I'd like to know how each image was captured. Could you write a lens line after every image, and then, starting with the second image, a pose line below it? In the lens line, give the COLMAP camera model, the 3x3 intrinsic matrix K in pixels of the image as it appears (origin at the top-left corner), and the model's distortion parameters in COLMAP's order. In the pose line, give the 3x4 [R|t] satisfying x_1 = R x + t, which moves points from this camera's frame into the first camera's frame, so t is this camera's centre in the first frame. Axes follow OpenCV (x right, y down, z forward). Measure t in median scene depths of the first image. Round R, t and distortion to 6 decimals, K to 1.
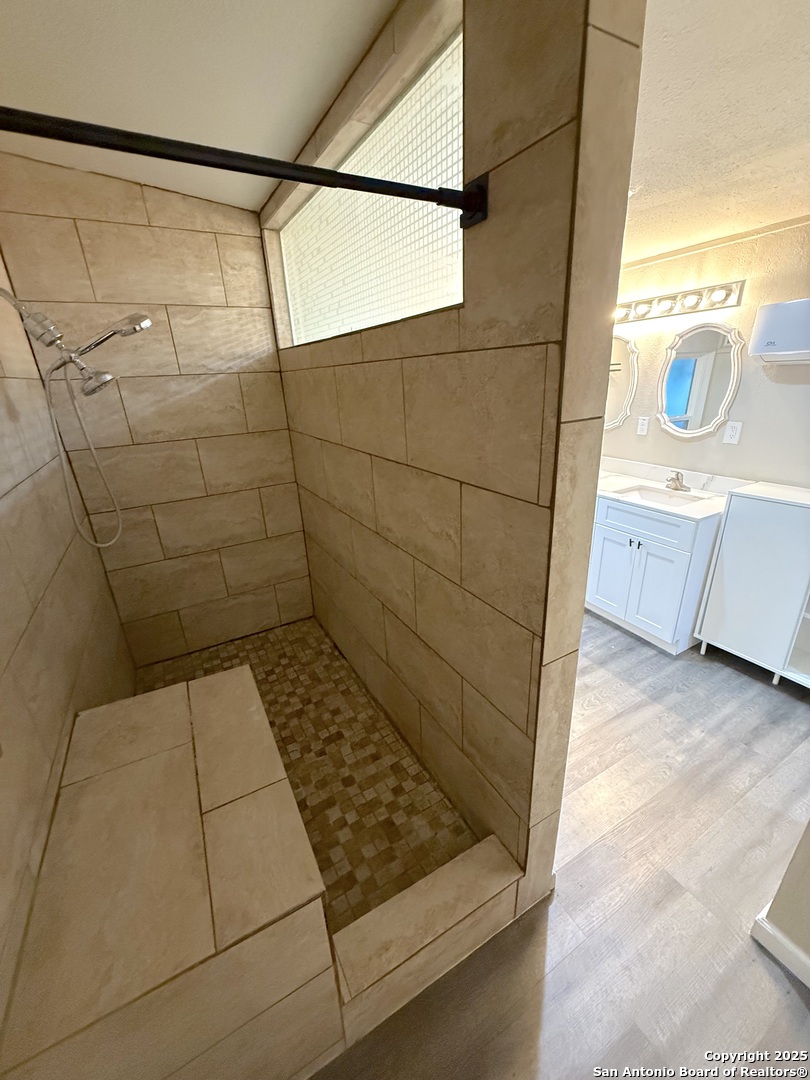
lens RADIAL K [[428.8, 0, 405.0], [0, 428.8, 540.0], [0, 0, 1]] dist [-0.002036, 0.000209]
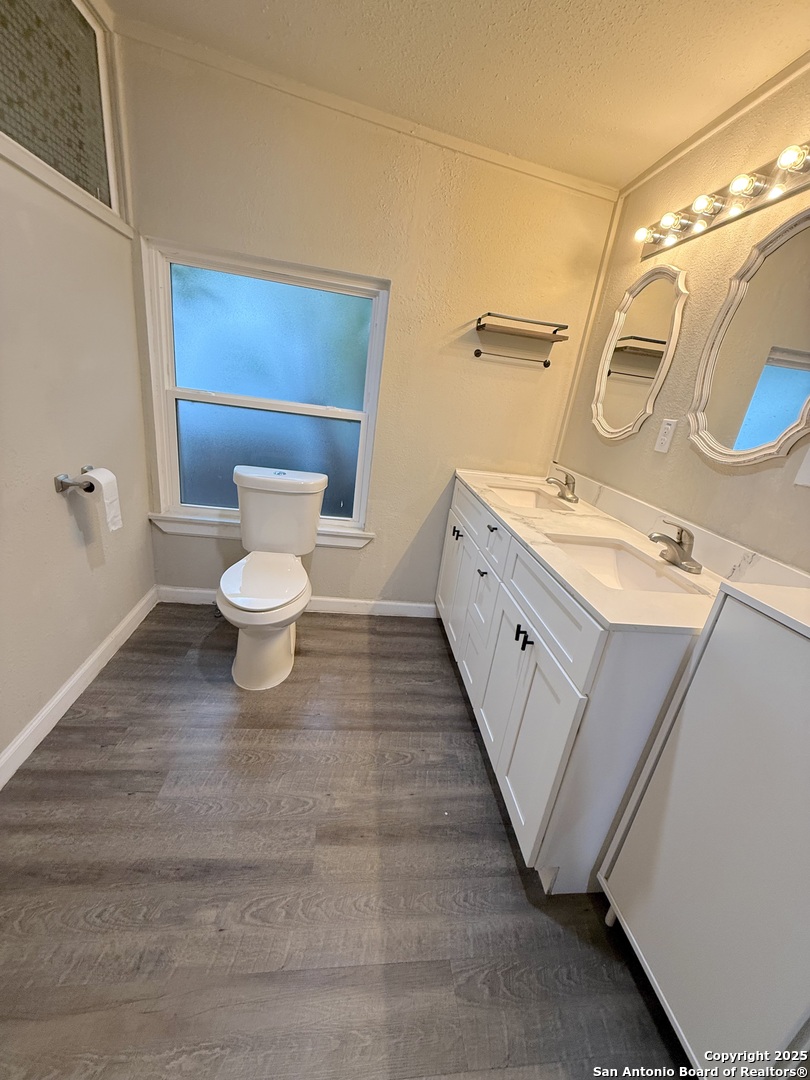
lens RADIAL K [[428.8, 0, 405.0], [0, 428.8, 540.0], [0, 0, 1]] dist [-0.002036, 0.000209]
pose [[0.908310, 0.275033, -0.315166, 0.508810], [-0.289817, 0.957082, -0.000048, -0.055952], [0.301627, 0.091384, 0.949036, 0.454152]]
